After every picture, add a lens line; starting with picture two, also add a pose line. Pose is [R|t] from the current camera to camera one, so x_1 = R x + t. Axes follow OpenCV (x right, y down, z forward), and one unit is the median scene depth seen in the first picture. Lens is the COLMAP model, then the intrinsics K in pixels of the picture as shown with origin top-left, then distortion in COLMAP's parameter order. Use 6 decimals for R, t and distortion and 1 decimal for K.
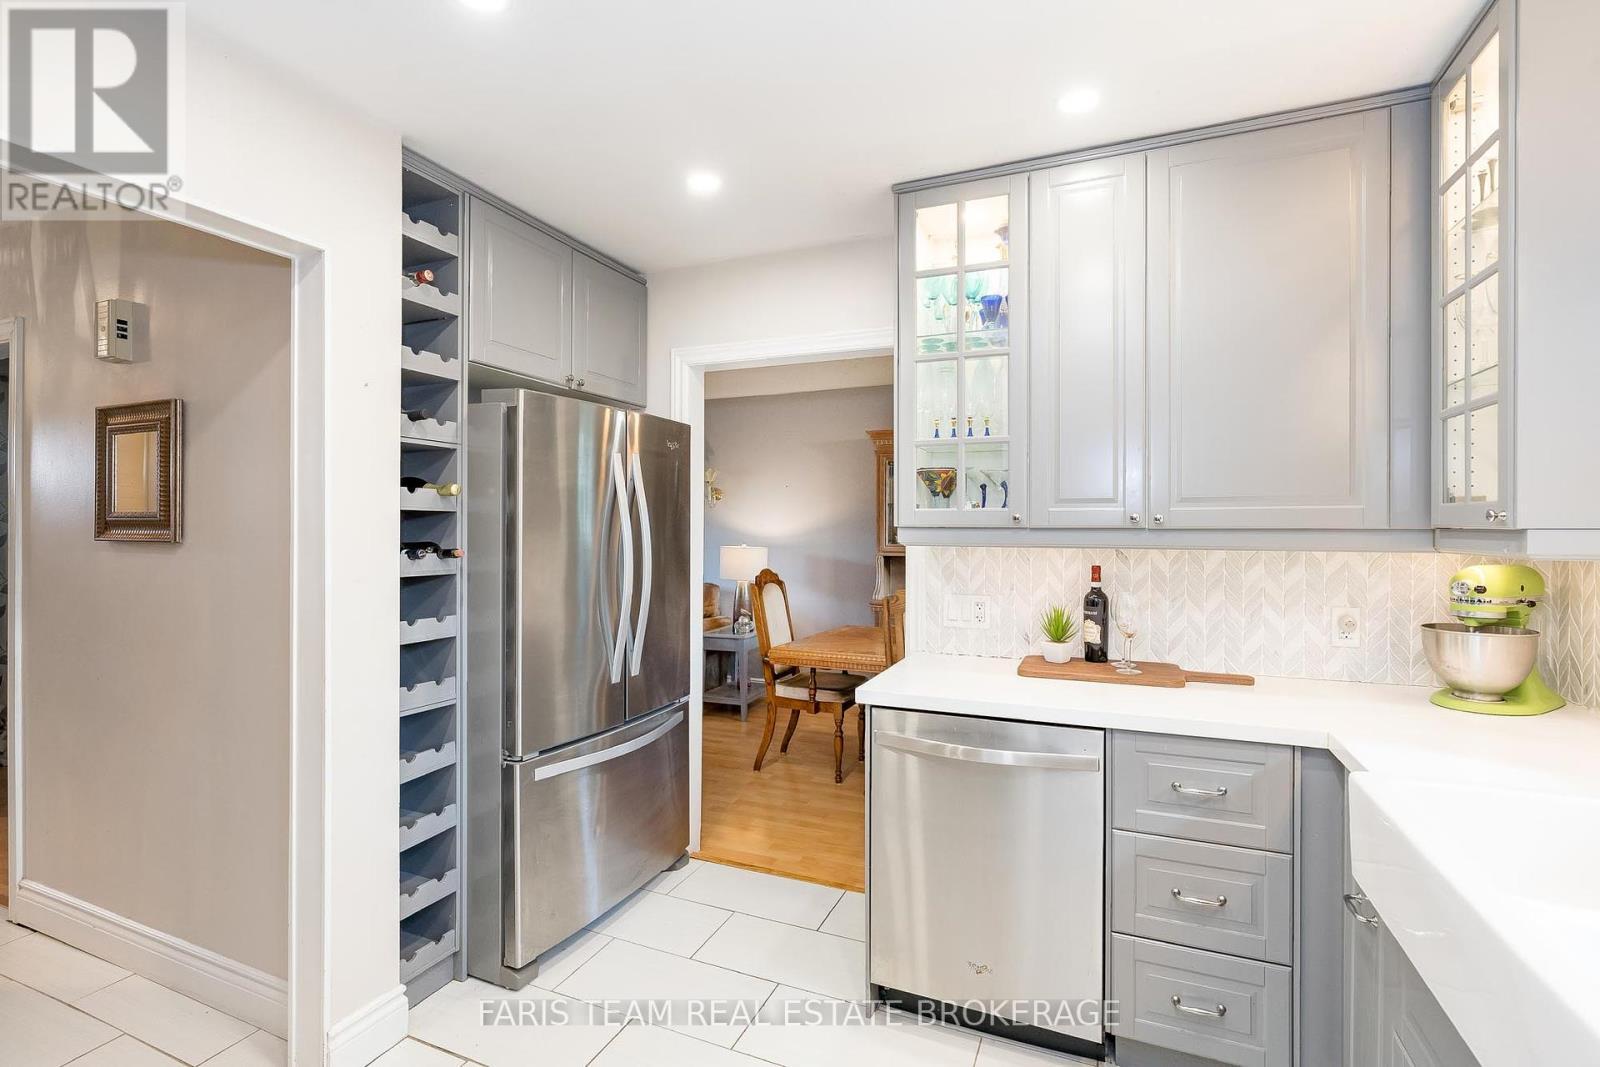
lens RADIAL K [[738.1, 0, 809.2], [0, 738.1, 526.0], [0, 0, 1]] dist [-0.001245, 0.000165]
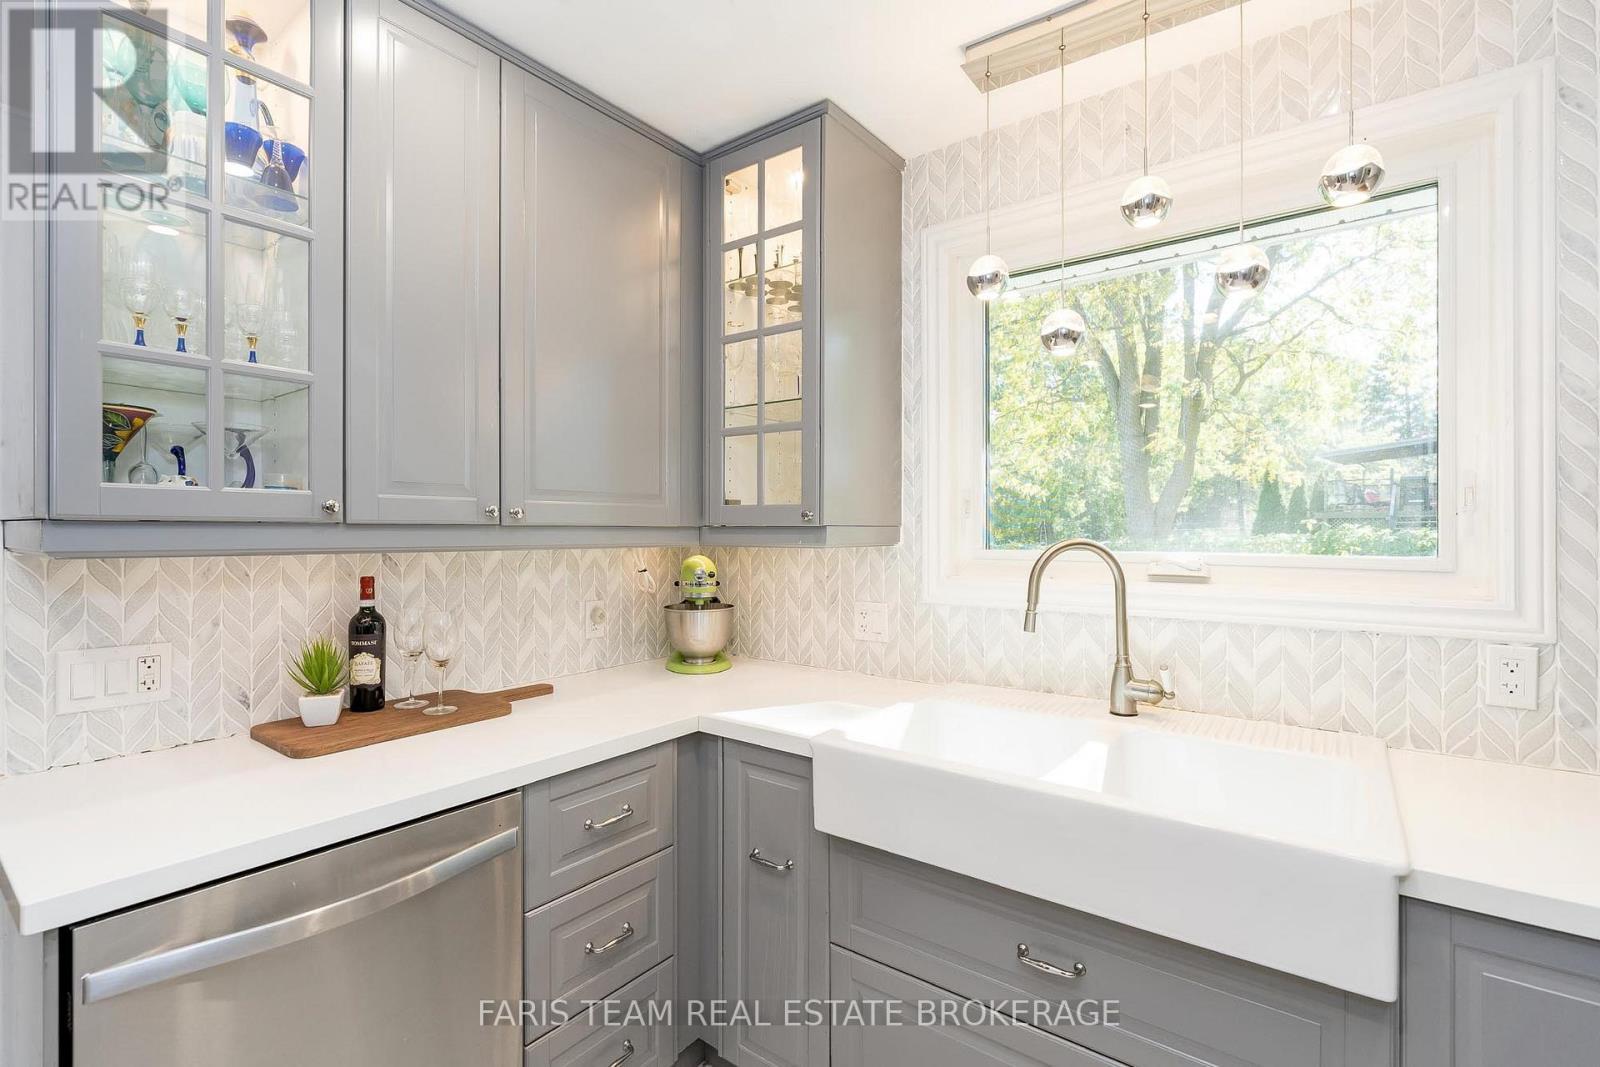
lens RADIAL K [[720.7, 0, 800.0], [0, 720.7, 533.5], [0, 0, 1]] dist [-0.001879, 0.000286]
pose [[0.254074, -0.003406, 0.967179, -0.200689], [-0.002539, 0.999988, 0.004188, 0.008146], [-0.967182, -0.003520, 0.254062, 0.445376]]
